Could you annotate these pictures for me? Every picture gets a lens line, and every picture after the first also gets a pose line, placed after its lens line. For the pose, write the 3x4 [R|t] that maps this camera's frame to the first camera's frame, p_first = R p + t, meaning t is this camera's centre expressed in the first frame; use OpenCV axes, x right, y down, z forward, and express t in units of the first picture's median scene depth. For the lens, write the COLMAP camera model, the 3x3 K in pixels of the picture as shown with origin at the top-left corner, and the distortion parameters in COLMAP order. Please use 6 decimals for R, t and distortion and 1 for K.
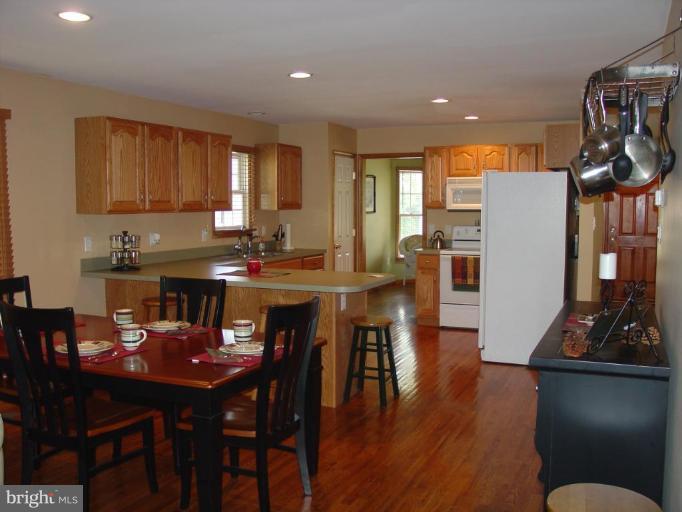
lens RADIAL K [[673.7, 0, 342.6], [0, 673.7, 260.5], [0, 0, 1]] dist [-0.177443, 0.203804]
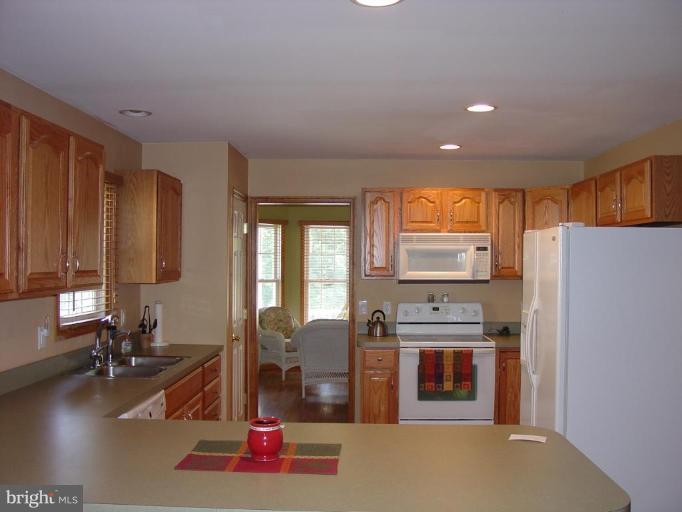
lens RADIAL K [[673.7, 0, 342.6], [0, 673.7, 260.5], [0, 0, 1]] dist [-0.177443, 0.203804]
pose [[0.926668, 0.006176, 0.375830, -0.156284], [0.025318, 0.996569, -0.078803, -0.043287], [-0.375027, 0.082540, 0.923332, 0.386779]]
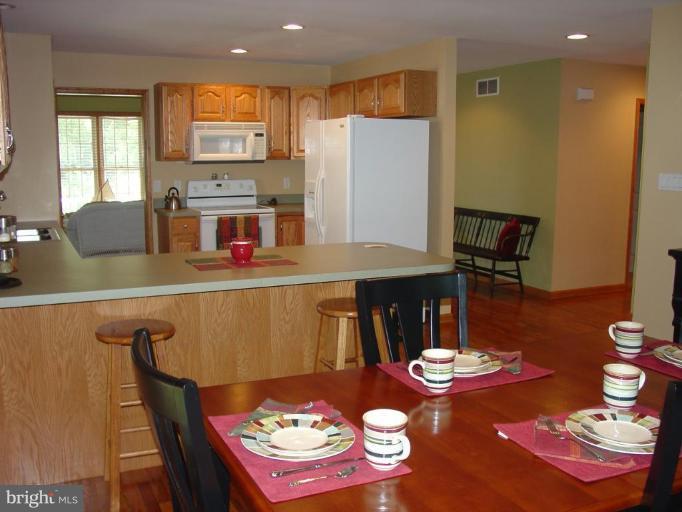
lens RADIAL K [[673.7, 0, 342.6], [0, 673.7, 260.5], [0, 0, 1]] dist [-0.177443, 0.203804]
pose [[0.643447, -0.114390, 0.756896, -0.360022], [0.059325, 0.993250, 0.099678, -0.025401], [-0.763189, -0.019234, 0.645889, 0.331173]]
